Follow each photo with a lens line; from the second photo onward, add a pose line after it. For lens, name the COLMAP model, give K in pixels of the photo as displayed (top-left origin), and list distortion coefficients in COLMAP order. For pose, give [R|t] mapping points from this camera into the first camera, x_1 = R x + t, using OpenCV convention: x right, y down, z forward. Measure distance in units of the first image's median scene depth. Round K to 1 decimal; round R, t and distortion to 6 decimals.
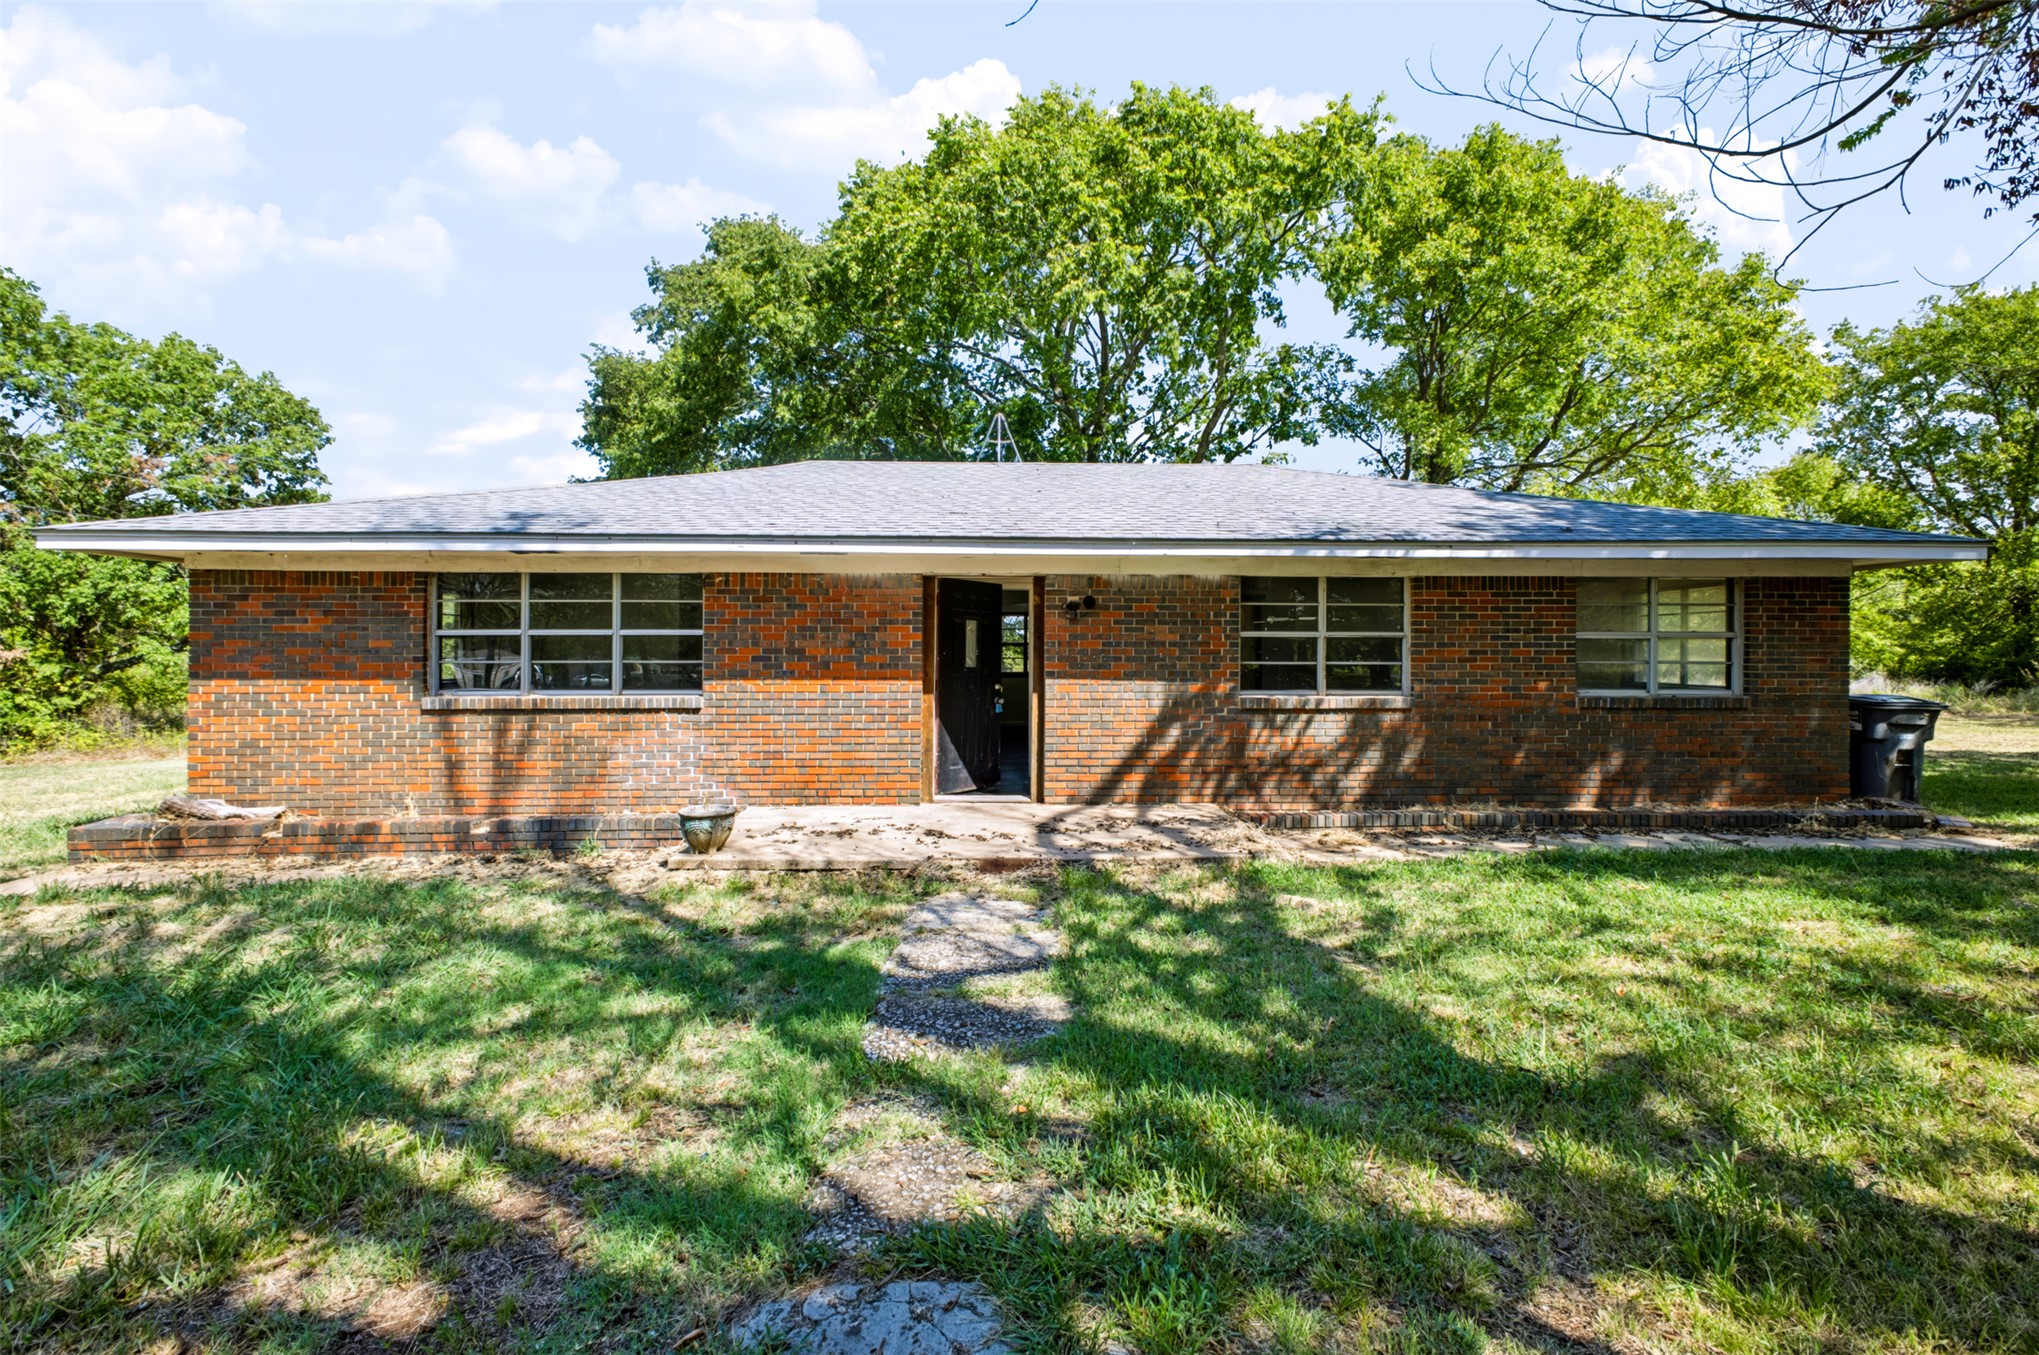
lens RADIAL K [[904.9, 0, 1023.5], [0, 904.9, 682.2], [0, 0, 1]] dist [0.010630, -0.000870]
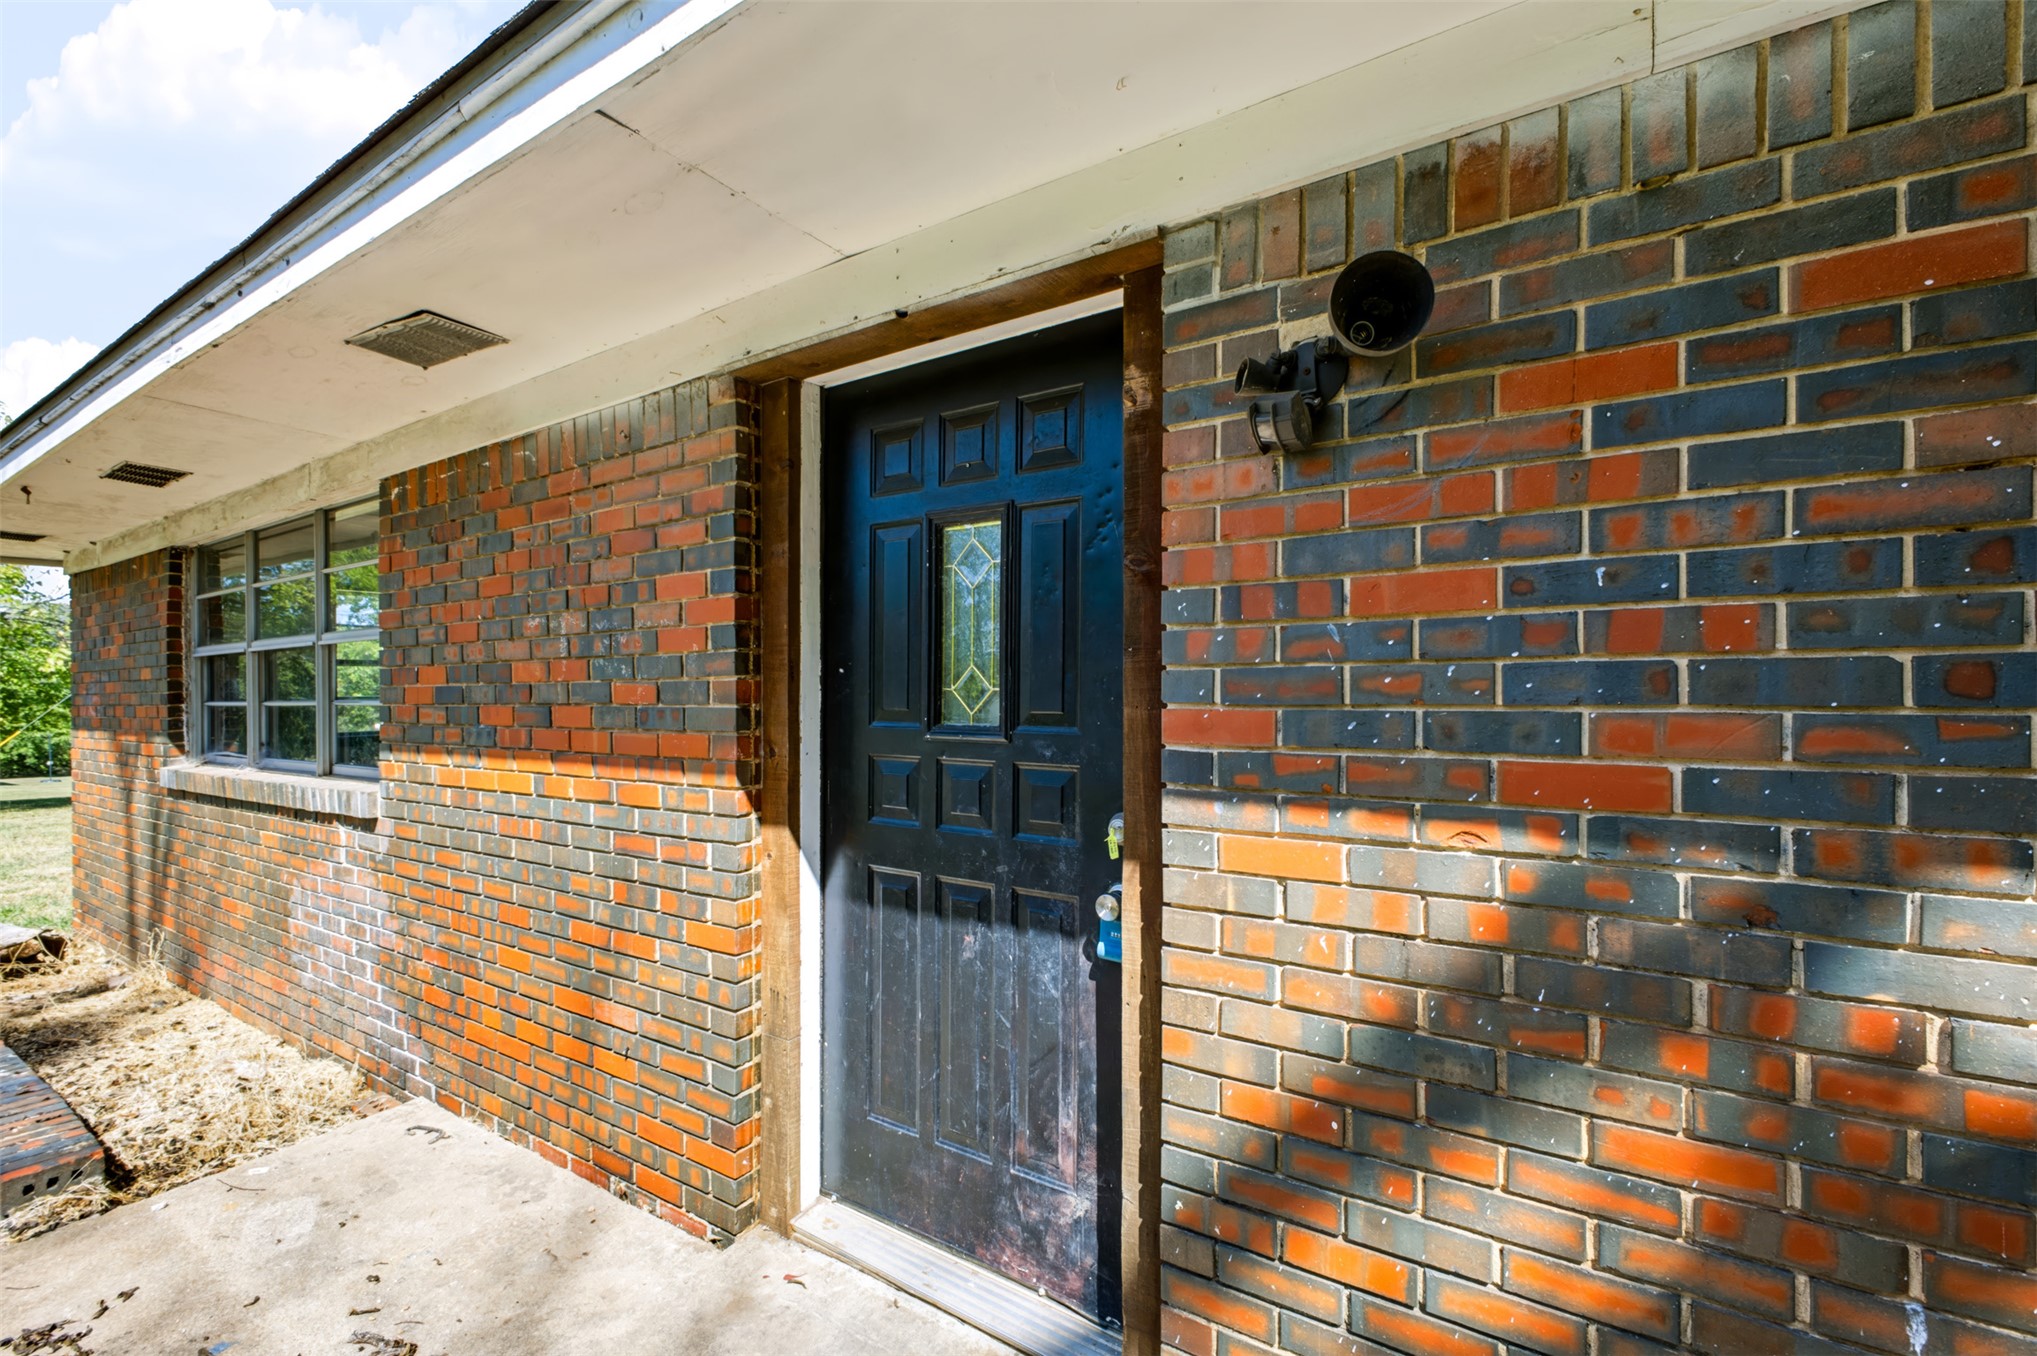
lens RADIAL K [[904.0, 0, 1022.5], [0, 904.0, 682.7], [0, 0, 1]] dist [0.010630, -0.000870]
pose [[0.792535, -0.011159, -0.609725, 0.115682], [0.008939, 0.999938, -0.006681, -0.026008], [0.609761, -0.000155, 0.792585, 0.840437]]
